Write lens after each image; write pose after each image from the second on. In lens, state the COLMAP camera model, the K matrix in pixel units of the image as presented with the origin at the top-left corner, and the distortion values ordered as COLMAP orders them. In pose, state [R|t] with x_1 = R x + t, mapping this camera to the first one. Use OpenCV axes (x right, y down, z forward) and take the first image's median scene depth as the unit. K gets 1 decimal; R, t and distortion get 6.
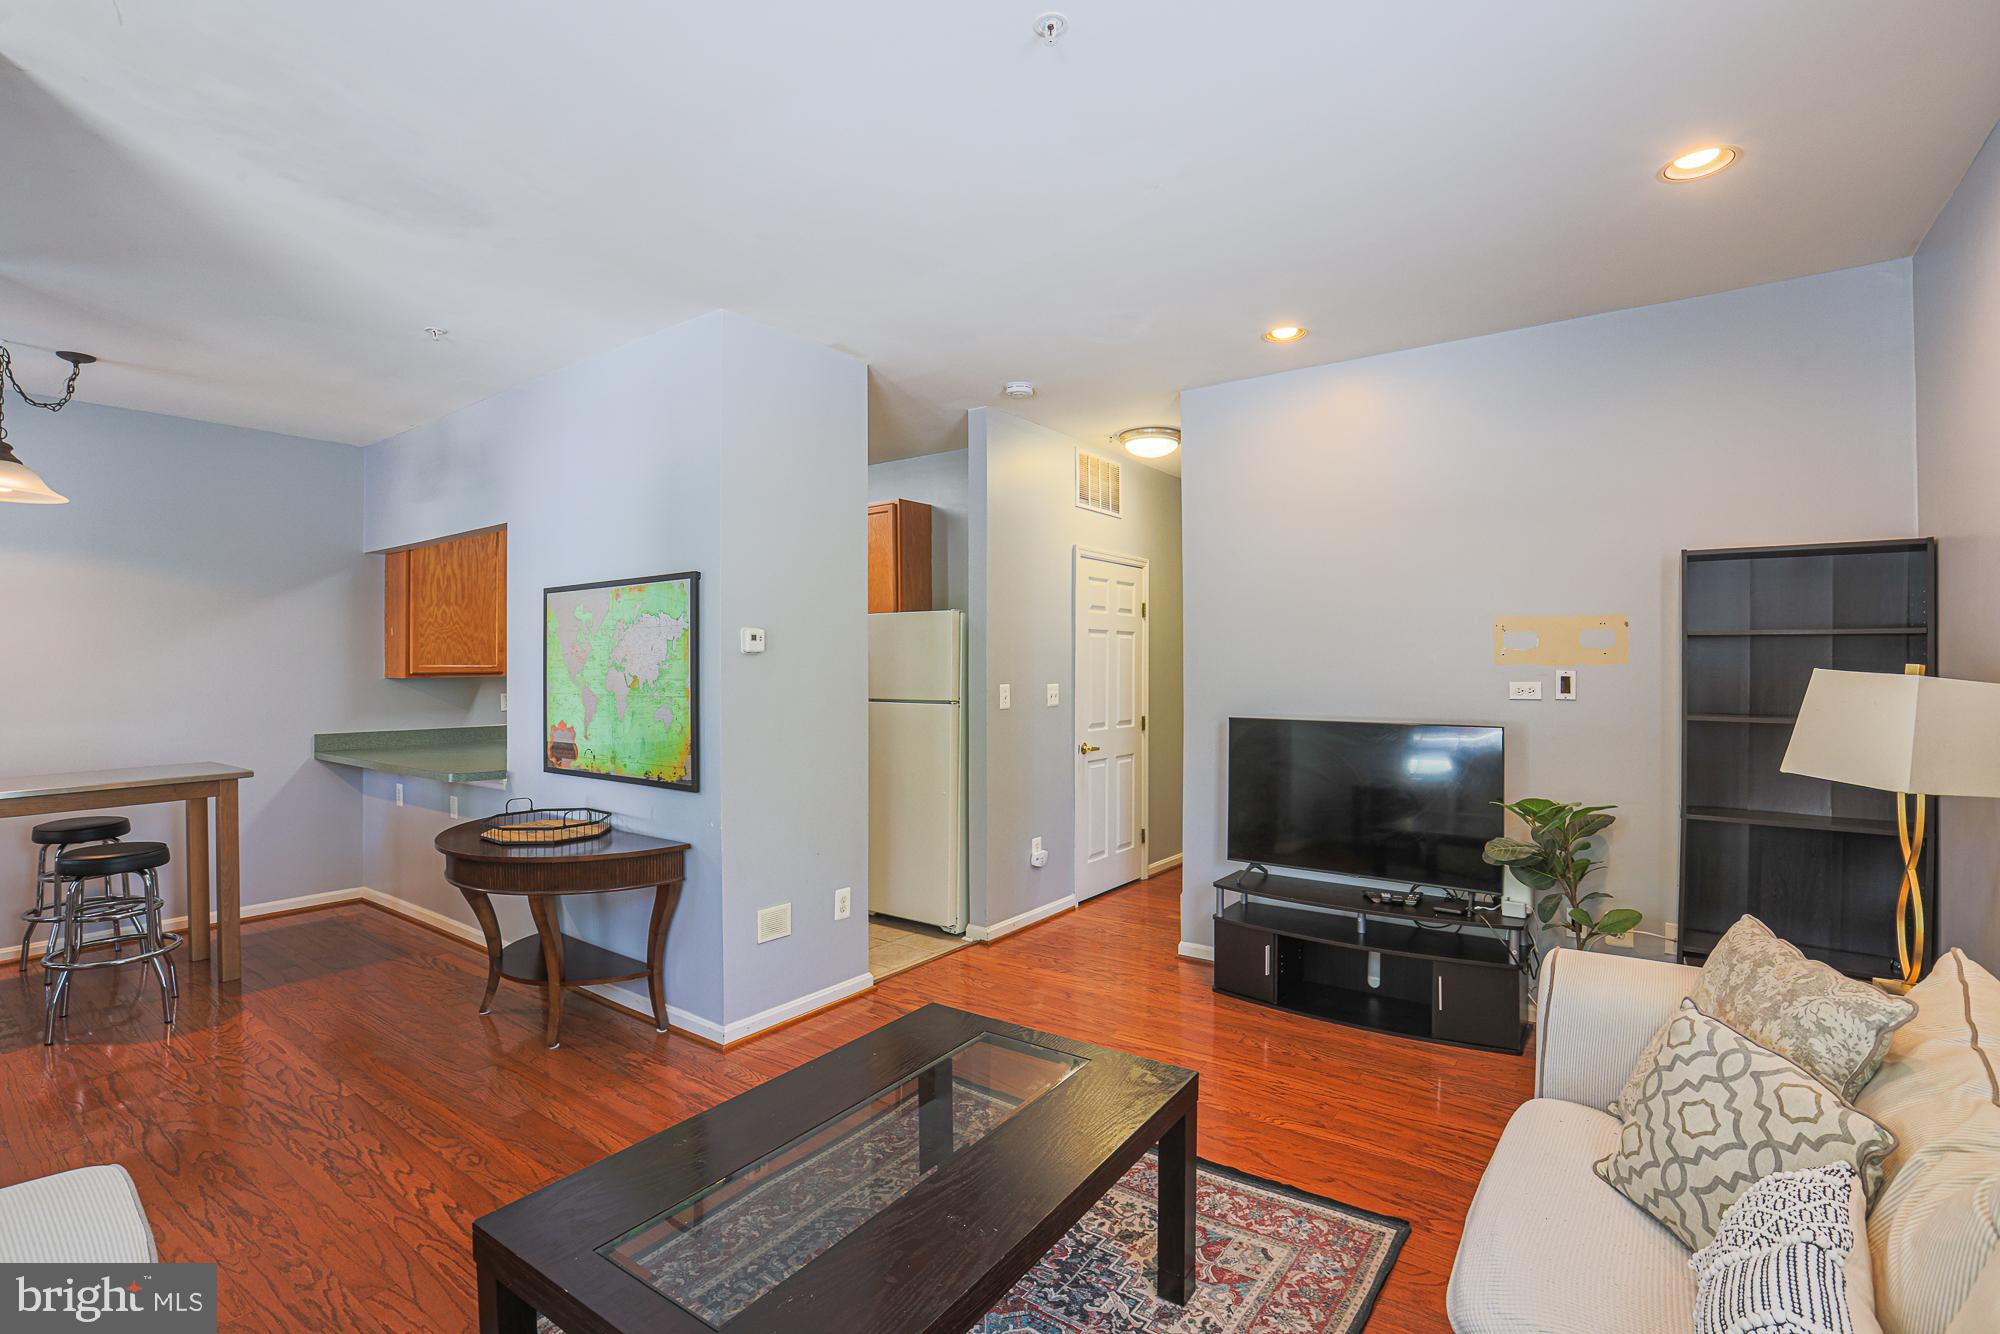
lens RADIAL K [[918.9, 0, 995.6], [0, 918.9, 674.0], [0, 0, 1]] dist [-0.045170, 0.019098]
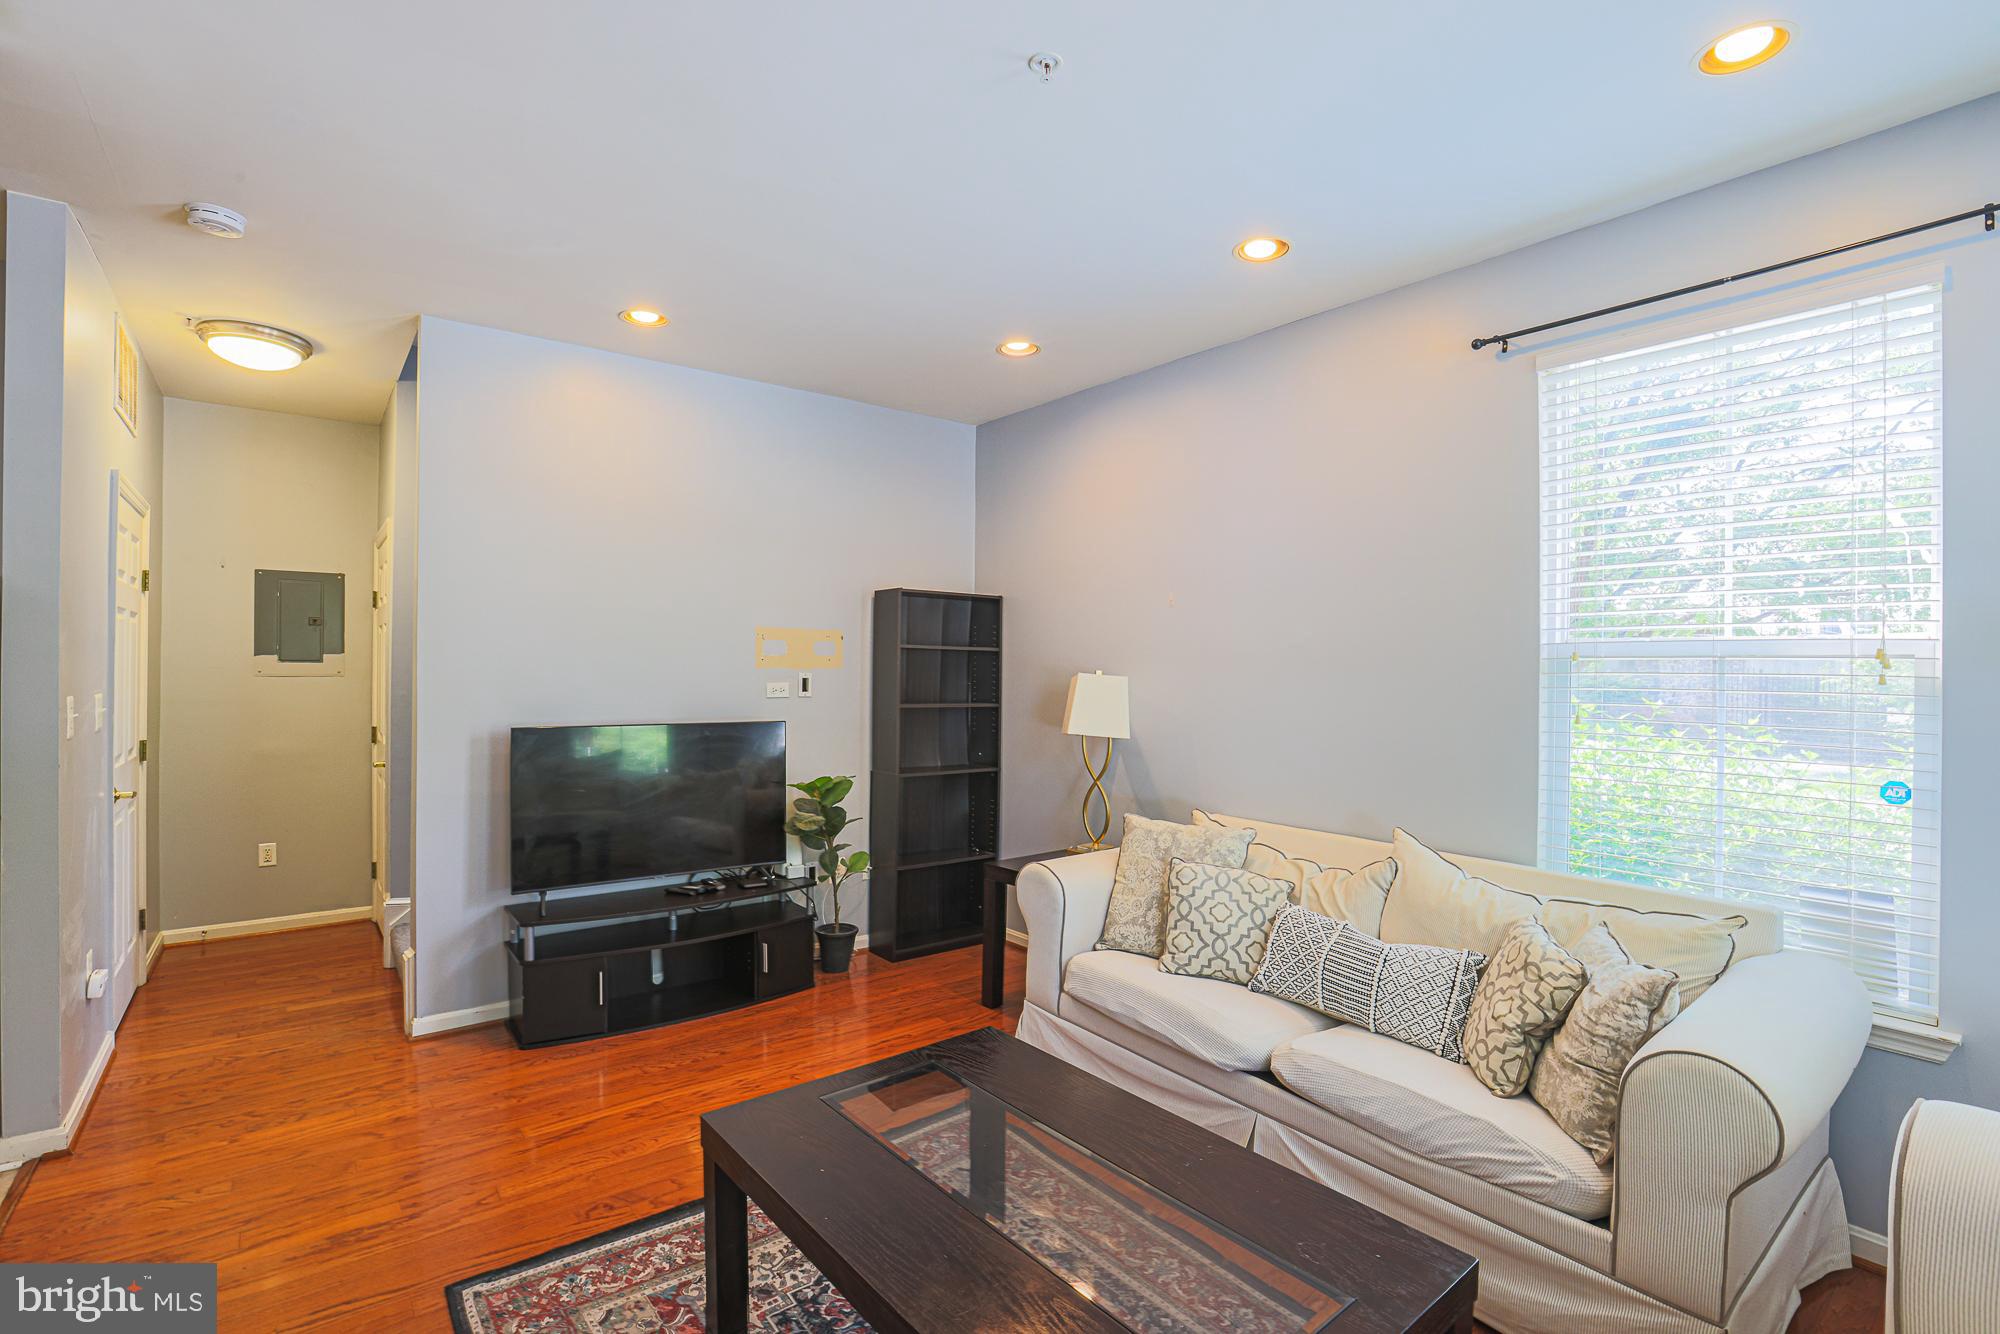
lens RADIAL K [[918.9, 0, 995.6], [0, 918.9, 674.0], [0, 0, 1]] dist [-0.045170, 0.019098]
pose [[0.267070, 0.001997, 0.963675, -0.348533], [-0.001985, 0.999997, -0.001522, -0.001078], [-0.963675, -0.001506, 0.267073, 0.272621]]
